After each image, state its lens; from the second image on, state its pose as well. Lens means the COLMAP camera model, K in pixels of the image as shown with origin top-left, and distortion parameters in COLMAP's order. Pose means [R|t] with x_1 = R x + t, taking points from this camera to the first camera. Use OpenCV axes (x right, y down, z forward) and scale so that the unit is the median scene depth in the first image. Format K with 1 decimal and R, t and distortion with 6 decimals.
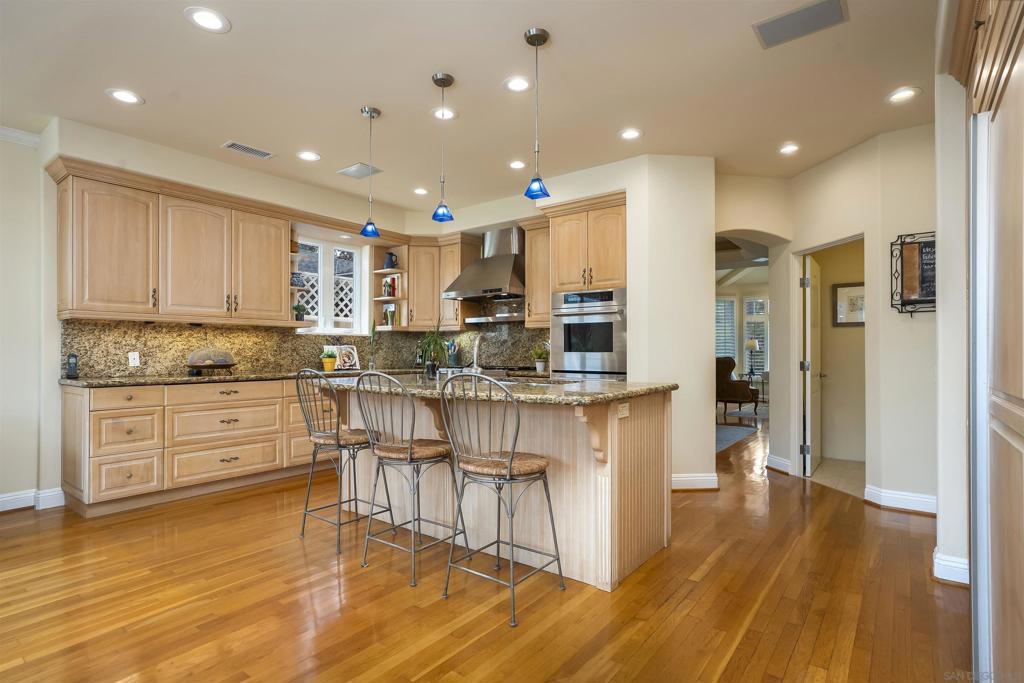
lens RADIAL K [[522.8, 0, 515.8], [0, 522.8, 347.0], [0, 0, 1]] dist [-0.021621, 0.012938]
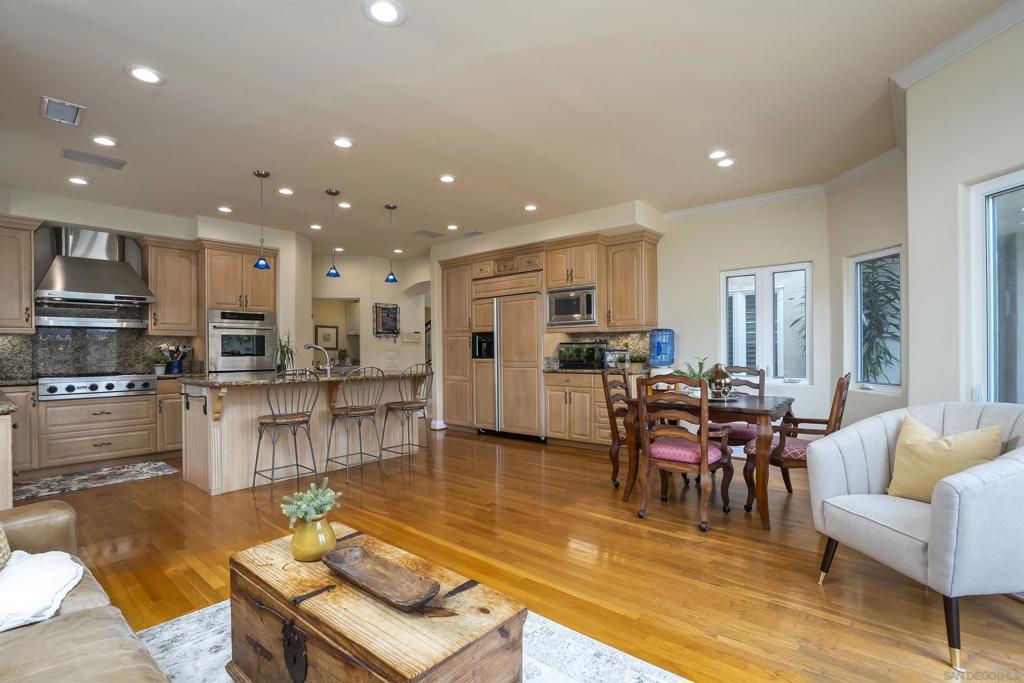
lens RADIAL K [[471.2, 0, 508.6], [0, 471.2, 349.5], [0, 0, 1]] dist [-0.040261, 0.013499]
pose [[0.062253, 0.002016, 0.998058, -1.070846], [0.001784, 0.999996, -0.002132, -0.003893], [-0.998059, 0.001913, 0.062249, 0.233042]]
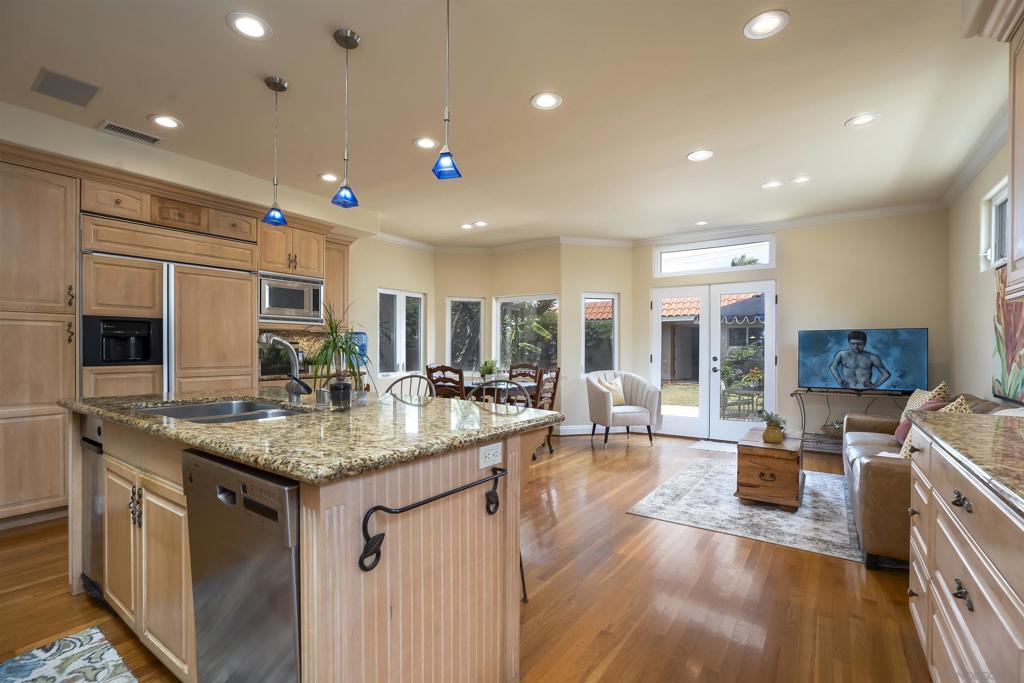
lens RADIAL K [[471.2, 0, 516.3], [0, 471.2, 347.6], [0, 0, 1]] dist [-0.040261, 0.013499]
pose [[-0.997792, -0.001098, -0.066407, -0.251328], [-0.000391, 0.999943, -0.010649, -0.002098], [0.066415, -0.010600, -0.997736, 1.192230]]
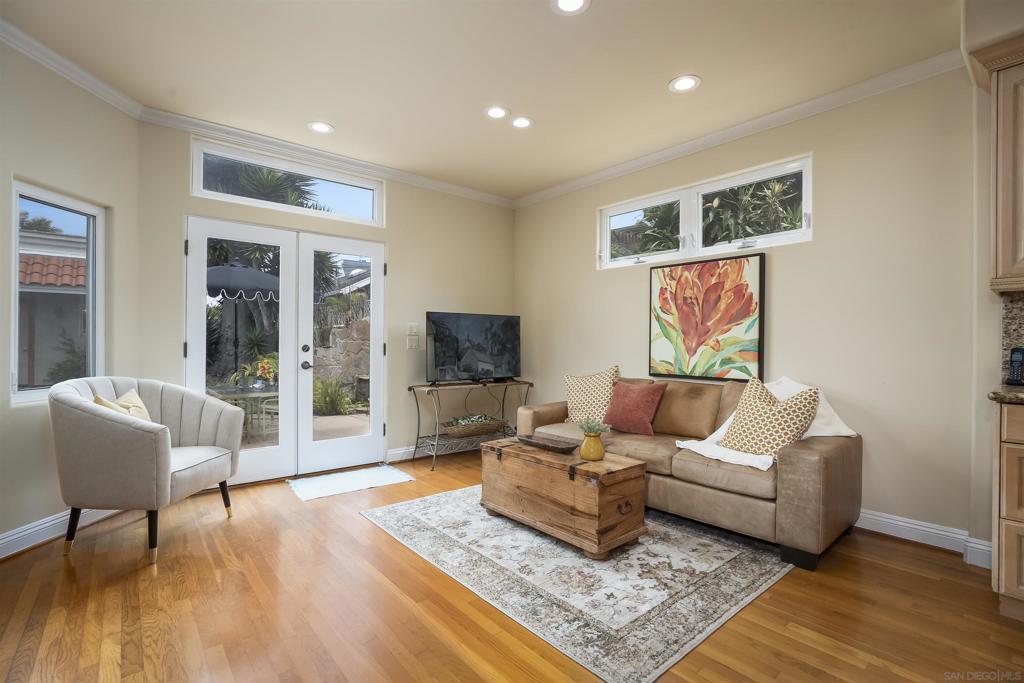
lens RADIAL K [[471.2, 0, 517.6], [0, 471.2, 343.9], [0, 0, 1]] dist [-0.040261, 0.013499]
pose [[-0.202245, 0.001952, -0.979333, -0.142062], [0.001622, 0.999997, 0.001659, 0.006237], [0.979334, -0.001253, -0.202247, 0.430187]]
